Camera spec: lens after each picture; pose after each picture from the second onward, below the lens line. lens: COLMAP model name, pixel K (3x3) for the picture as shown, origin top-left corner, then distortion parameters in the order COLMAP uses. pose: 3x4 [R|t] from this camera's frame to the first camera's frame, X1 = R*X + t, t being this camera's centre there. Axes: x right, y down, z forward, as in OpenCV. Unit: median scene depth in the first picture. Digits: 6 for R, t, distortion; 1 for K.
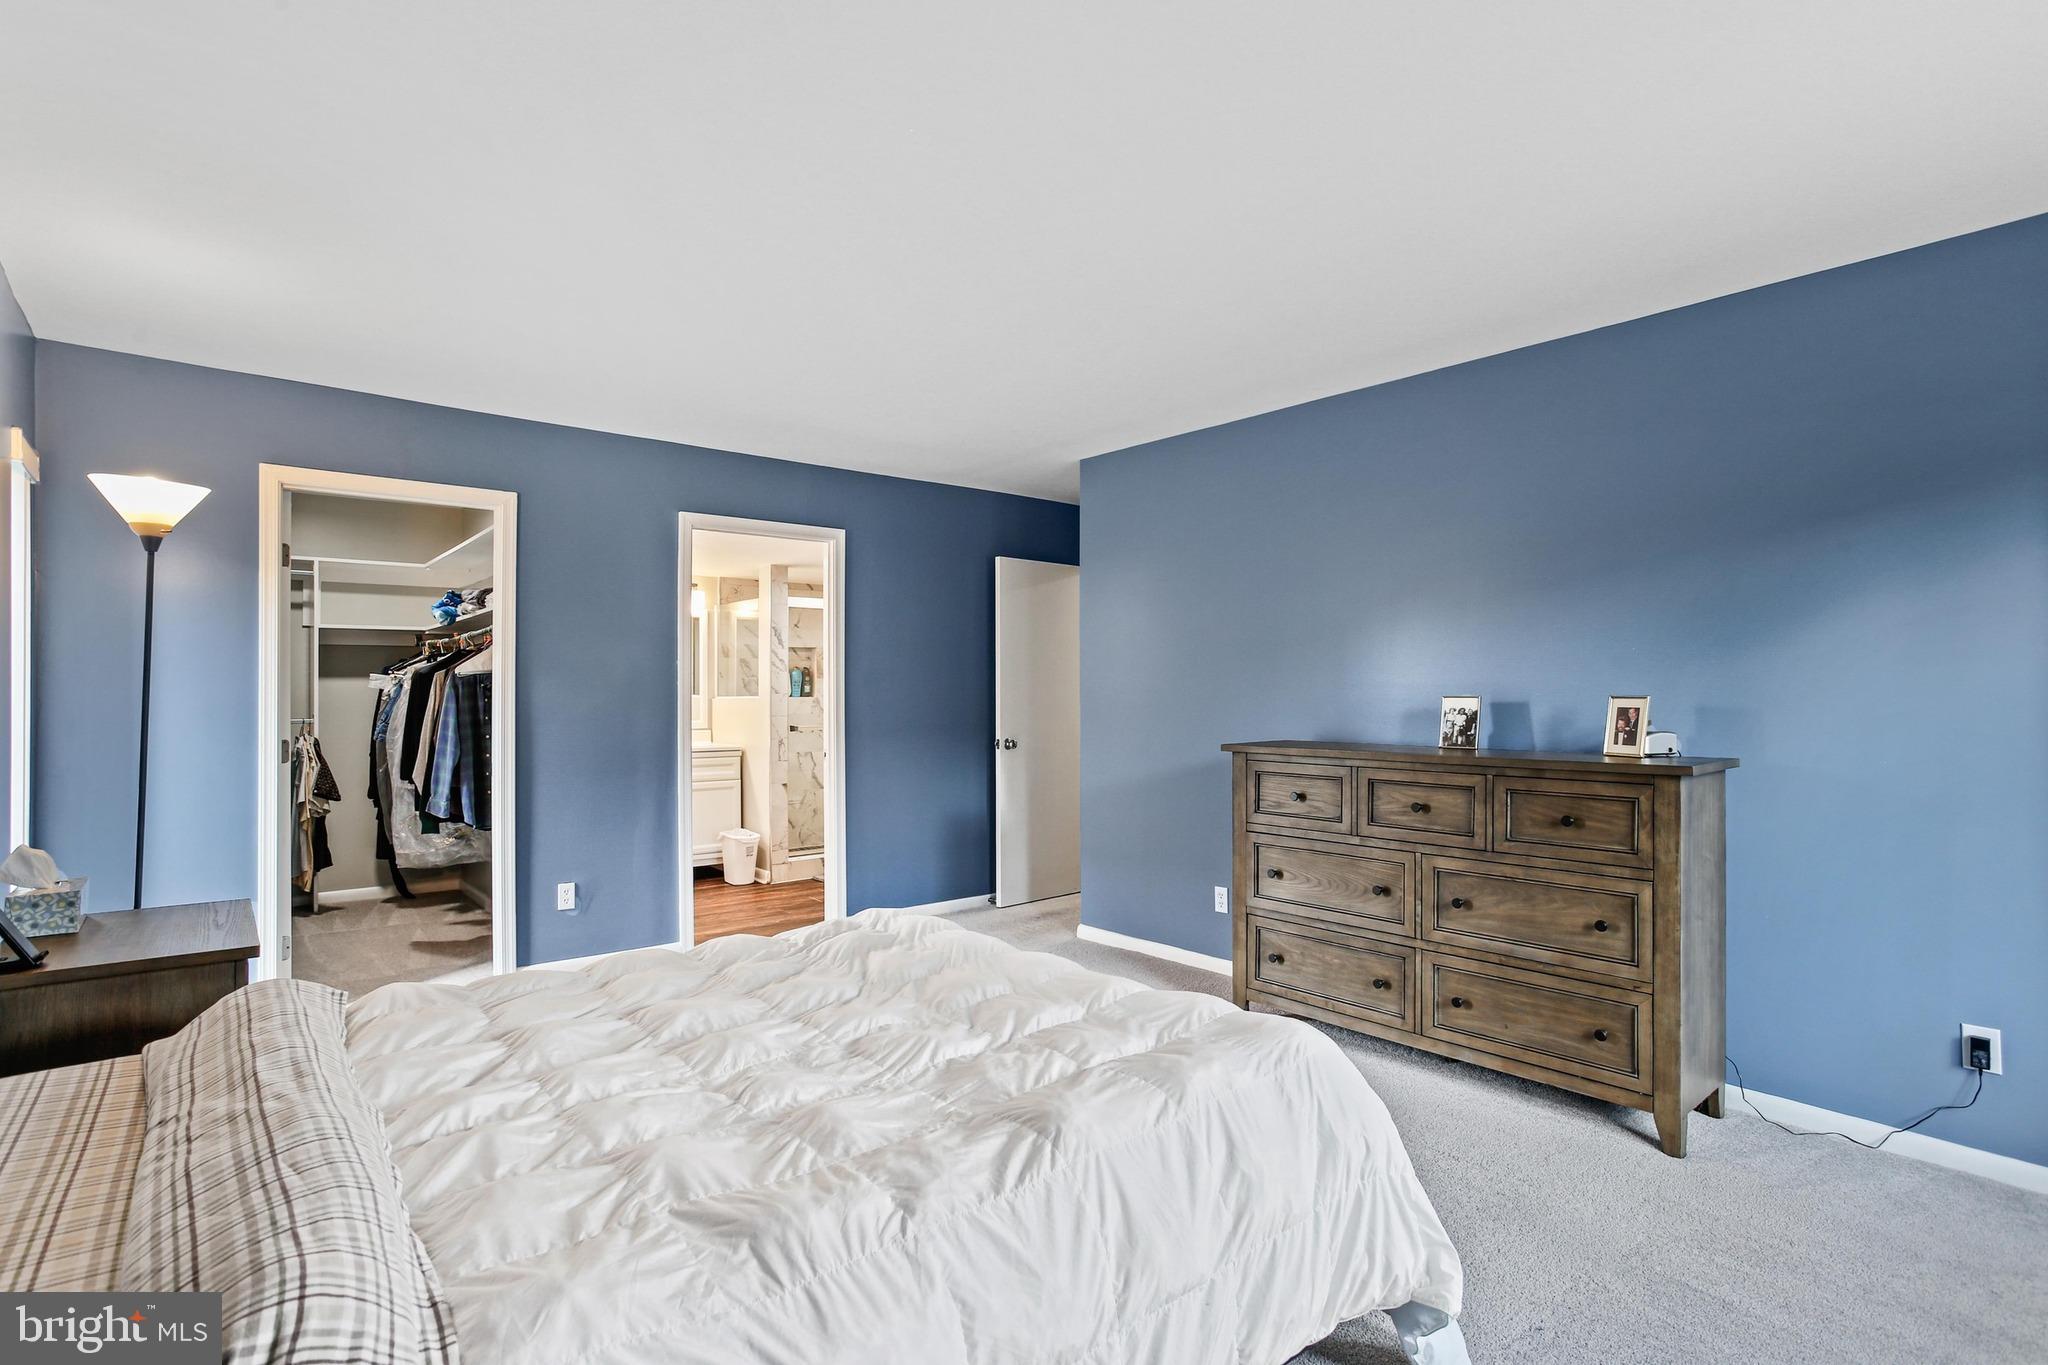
lens RADIAL K [[1002.0, 0, 1026.8], [0, 1002.0, 686.6], [0, 0, 1]] dist [-0.050442, 0.028511]
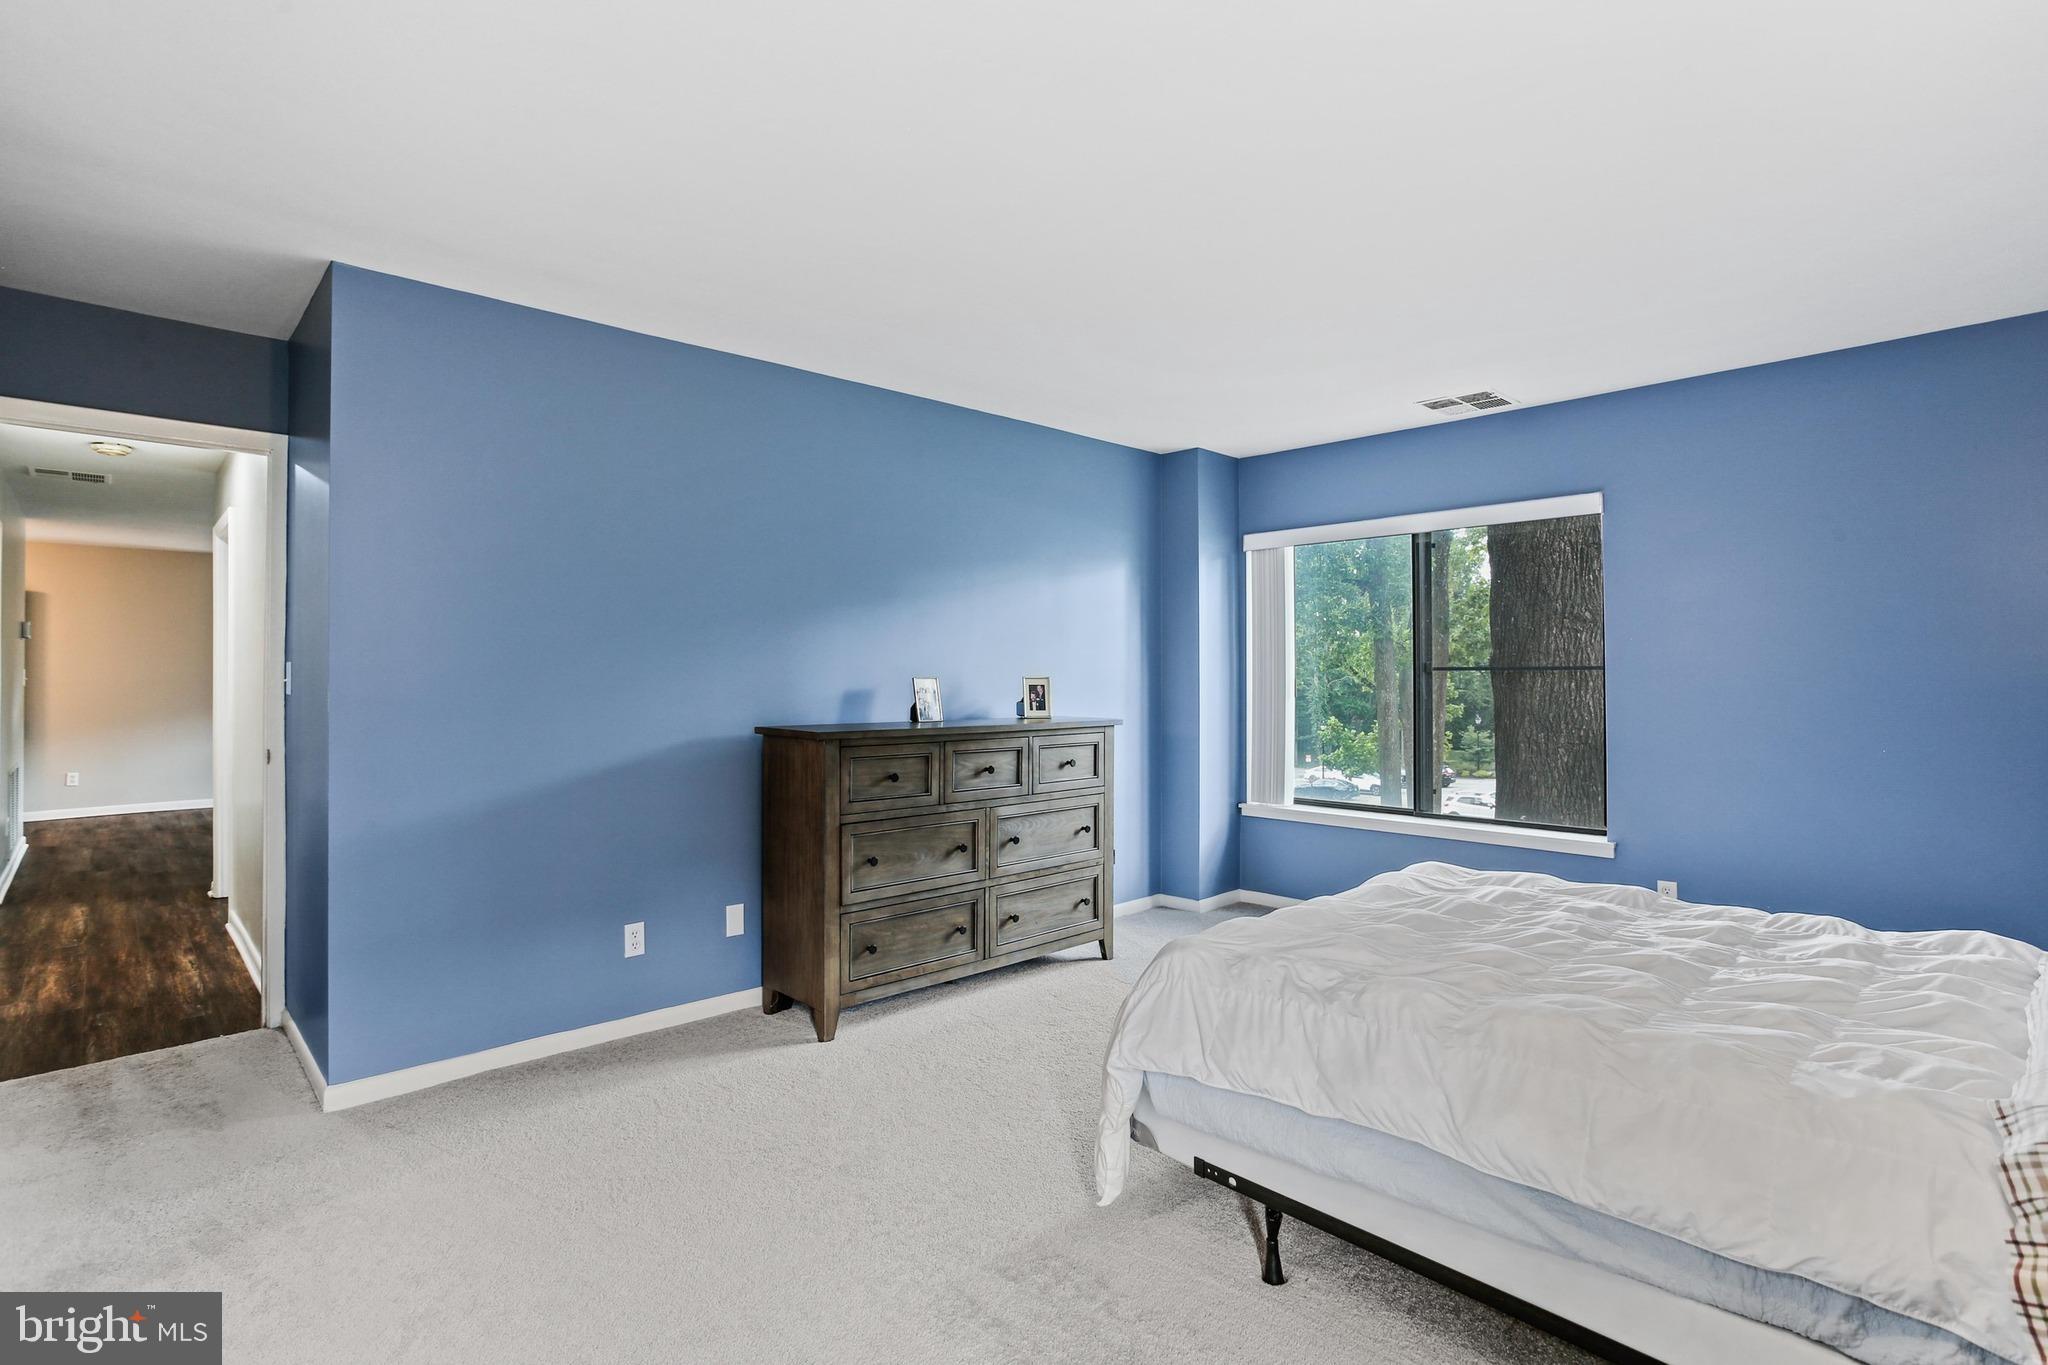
lens RADIAL K [[1002.0, 0, 1019.8], [0, 1002.0, 681.3], [0, 0, 1]] dist [-0.050442, 0.028511]
pose [[-0.037223, -0.001868, 0.999305, -0.860564], [-0.004116, 0.999990, 0.001716, 0.013225], [-0.999298, -0.004050, -0.037231, 1.063355]]
